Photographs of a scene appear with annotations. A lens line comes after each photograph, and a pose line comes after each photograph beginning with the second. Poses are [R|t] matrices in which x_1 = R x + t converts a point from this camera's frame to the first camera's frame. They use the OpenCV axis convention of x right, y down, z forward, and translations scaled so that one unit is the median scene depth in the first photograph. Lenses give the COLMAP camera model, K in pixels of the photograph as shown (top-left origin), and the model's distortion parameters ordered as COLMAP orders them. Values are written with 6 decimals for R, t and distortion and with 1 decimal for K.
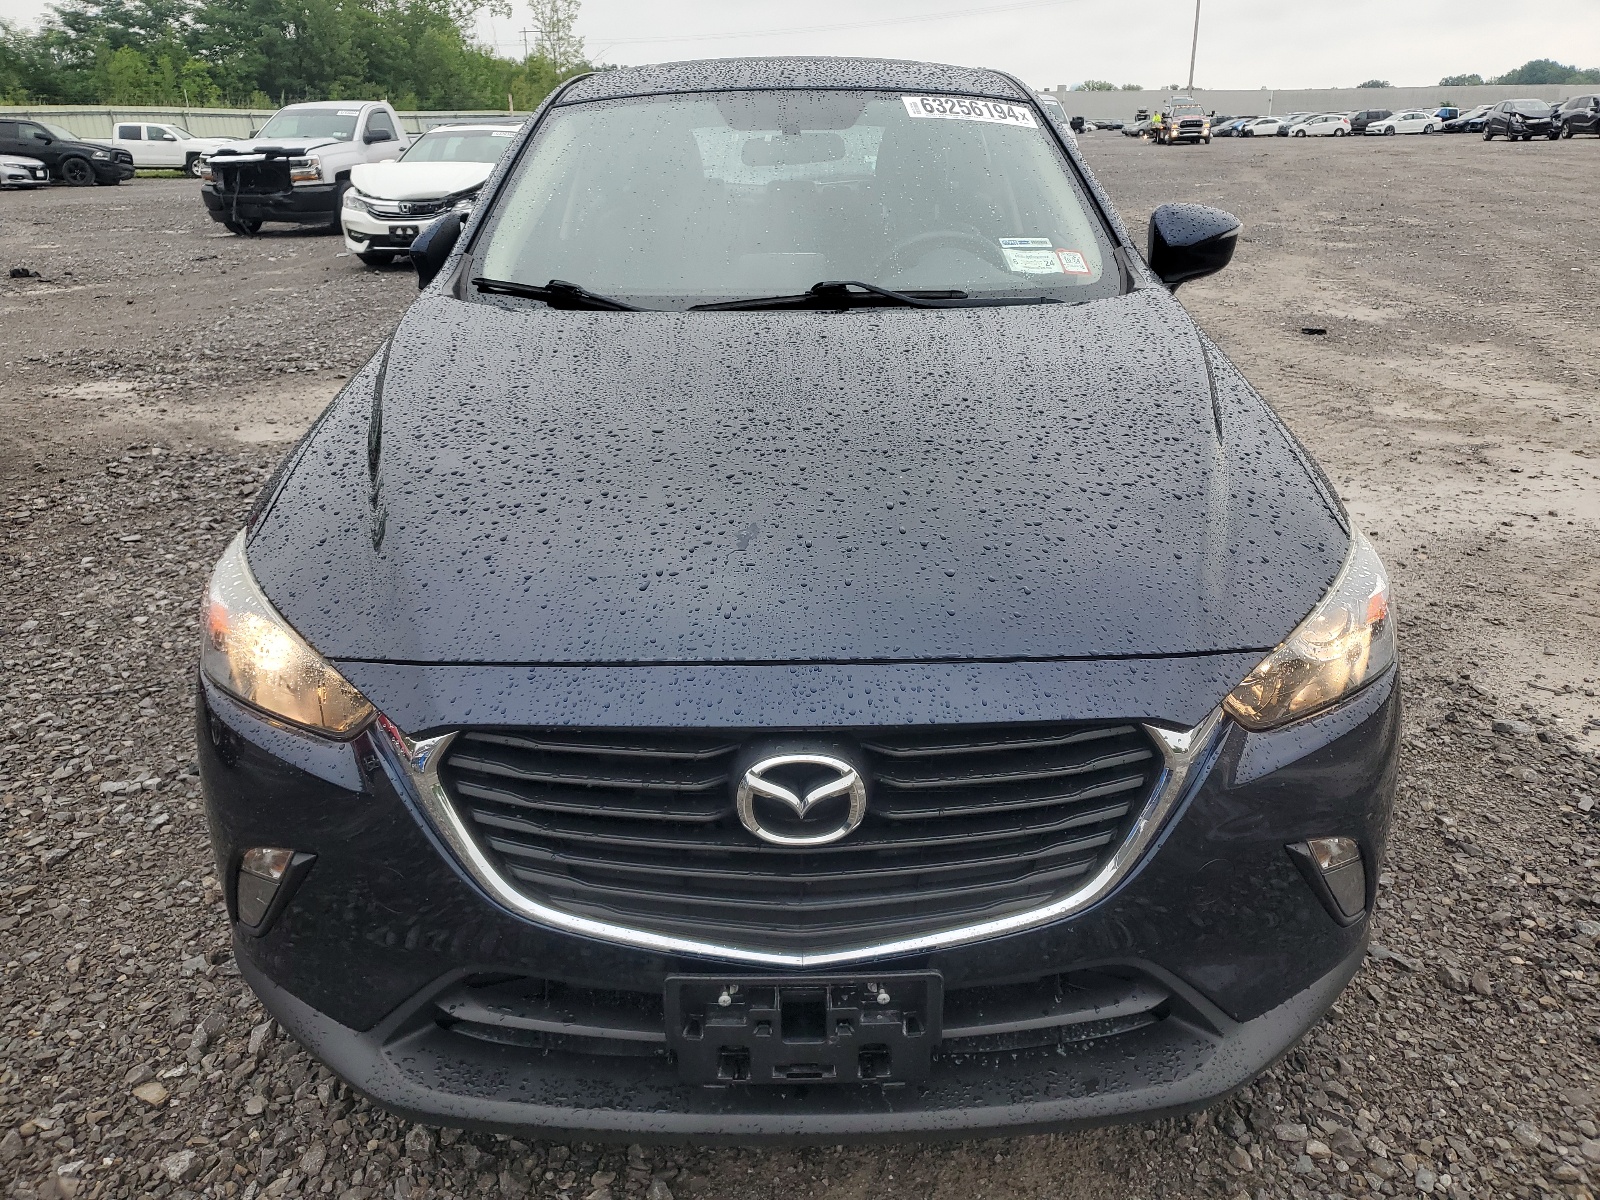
lens RADIAL K [[1255.7, 0, 822.2], [0, 1255.7, 595.8], [0, 0, 1]] dist [-0.000362, 0.037033]
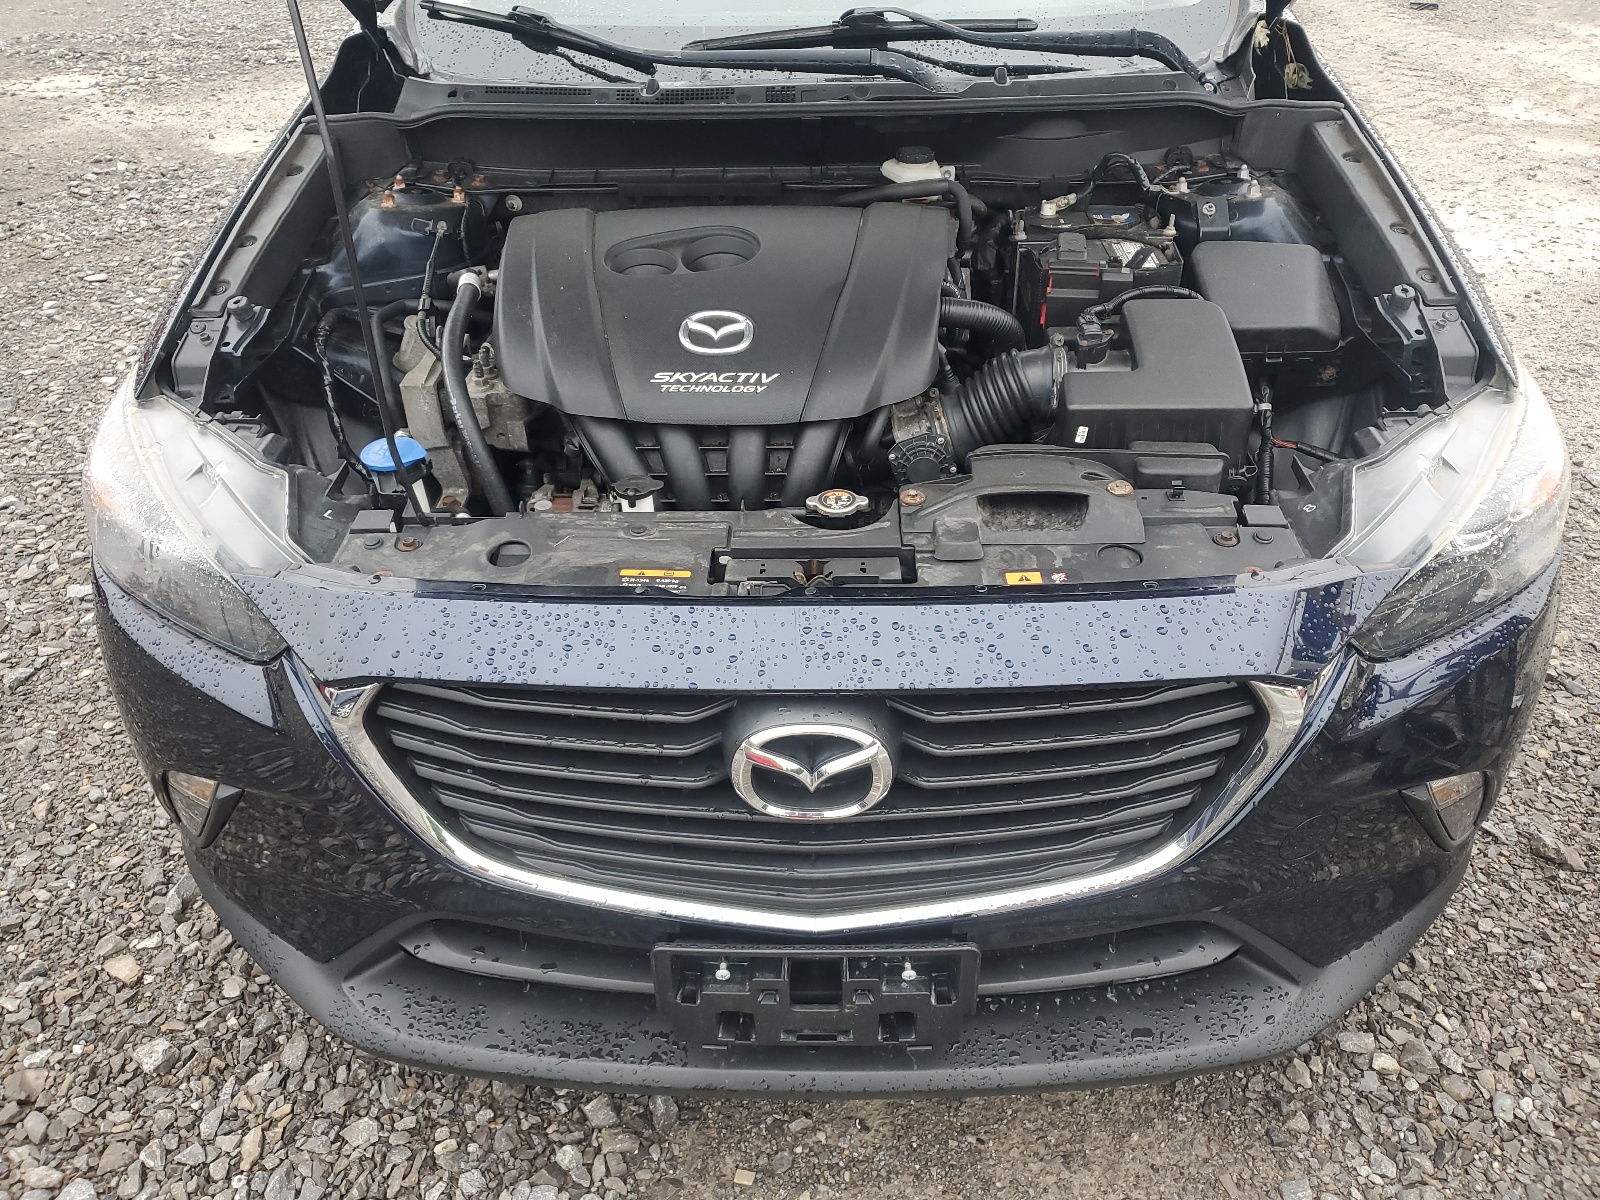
lens RADIAL K [[1255.7, 0, 822.2], [0, 1255.7, 595.8], [0, 0, 1]] dist [-0.000362, 0.037033]
pose [[0.999524, 0.012400, -0.028259, 0.008136], [-0.005303, 0.971115, 0.238555, -0.099037], [0.030401, -0.238291, 0.970718, 0.176578]]
